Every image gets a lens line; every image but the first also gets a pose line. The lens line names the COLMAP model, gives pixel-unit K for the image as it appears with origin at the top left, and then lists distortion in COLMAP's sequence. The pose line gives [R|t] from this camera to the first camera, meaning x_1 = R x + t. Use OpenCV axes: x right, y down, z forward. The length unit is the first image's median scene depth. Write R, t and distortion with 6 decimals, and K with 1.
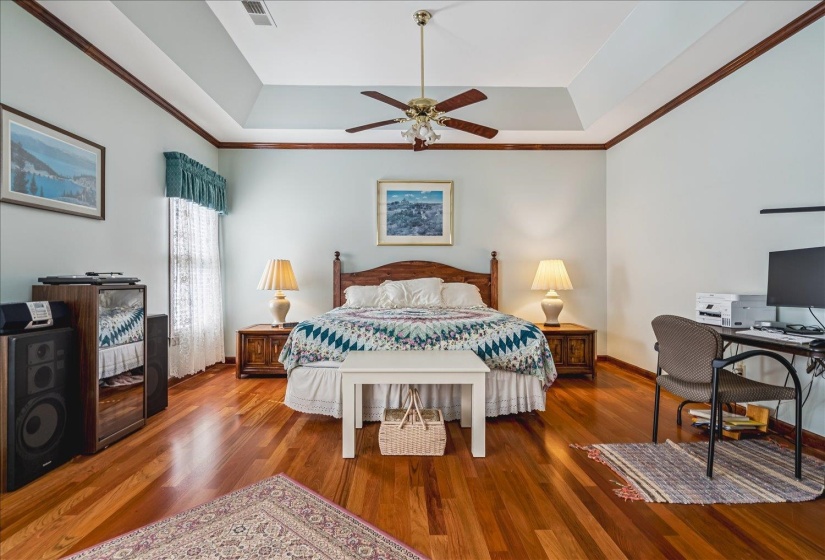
lens RADIAL K [[376.2, 0, 411.8], [0, 376.2, 276.1], [0, 0, 1]] dist [-0.002687, 0.000122]
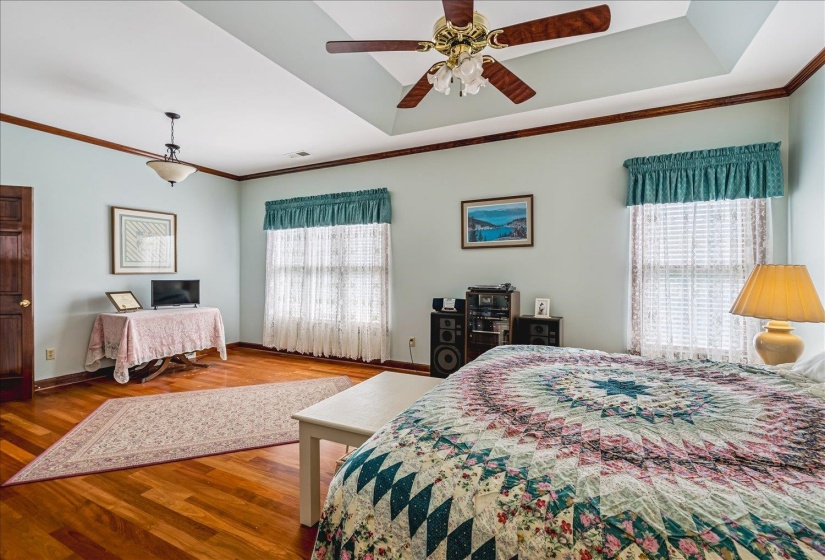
lens RADIAL K [[376.2, 0, 411.3], [0, 376.2, 276.7], [0, 0, 1]] dist [-0.002687, 0.000122]
pose [[-0.471851, 0.002295, -0.881675, 0.763753], [-0.012126, 0.999885, 0.009093, -0.055219], [0.881595, 0.014982, -0.471769, 1.551476]]
